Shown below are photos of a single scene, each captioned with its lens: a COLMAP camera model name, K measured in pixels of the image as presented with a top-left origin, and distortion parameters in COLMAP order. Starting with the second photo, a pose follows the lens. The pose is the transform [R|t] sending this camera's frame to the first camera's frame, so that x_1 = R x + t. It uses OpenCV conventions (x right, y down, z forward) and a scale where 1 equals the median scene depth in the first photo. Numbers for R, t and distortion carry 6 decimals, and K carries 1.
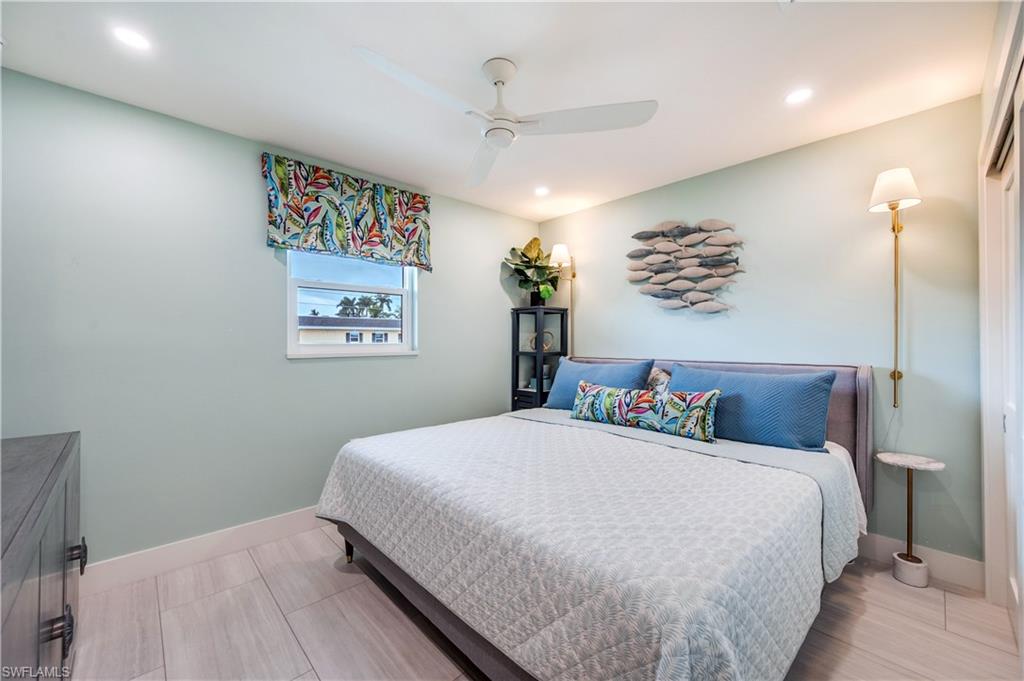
lens RADIAL K [[403.4, 0, 514.1], [0, 403.4, 340.6], [0, 0, 1]] dist [-0.001099, -0.000154]
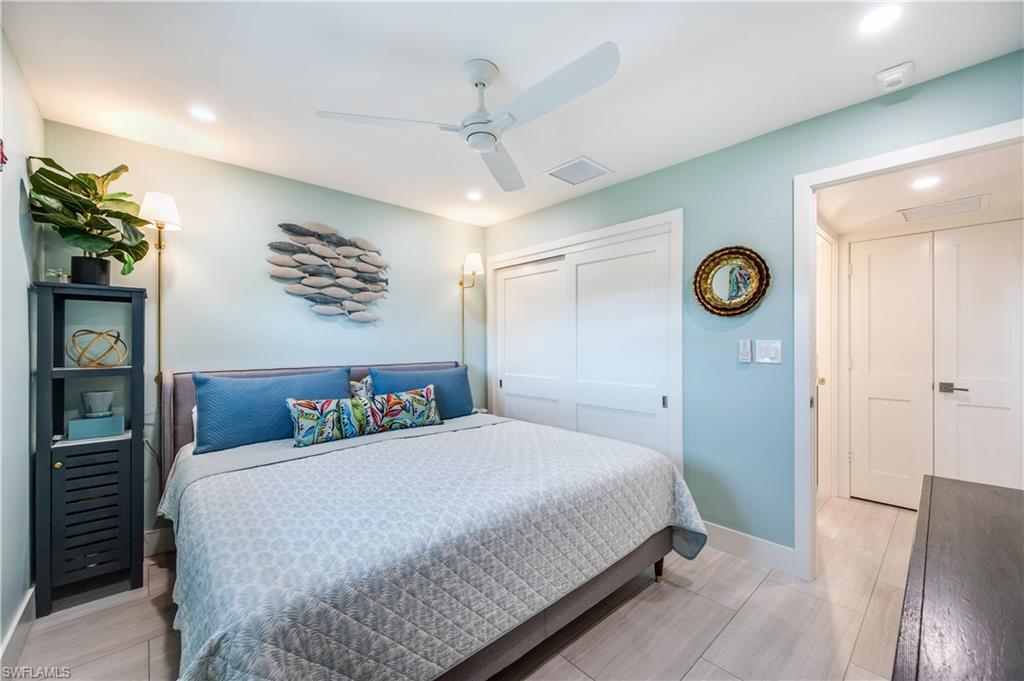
lens RADIAL K [[403.4, 0, 514.3], [0, 403.4, 342.9], [0, 0, 1]] dist [-0.001099, -0.000154]
pose [[0.021602, 0.007122, 0.999741, -0.602107], [0.003669, 0.999967, -0.007203, -0.001674], [-0.999760, 0.003824, 0.021575, 0.538643]]
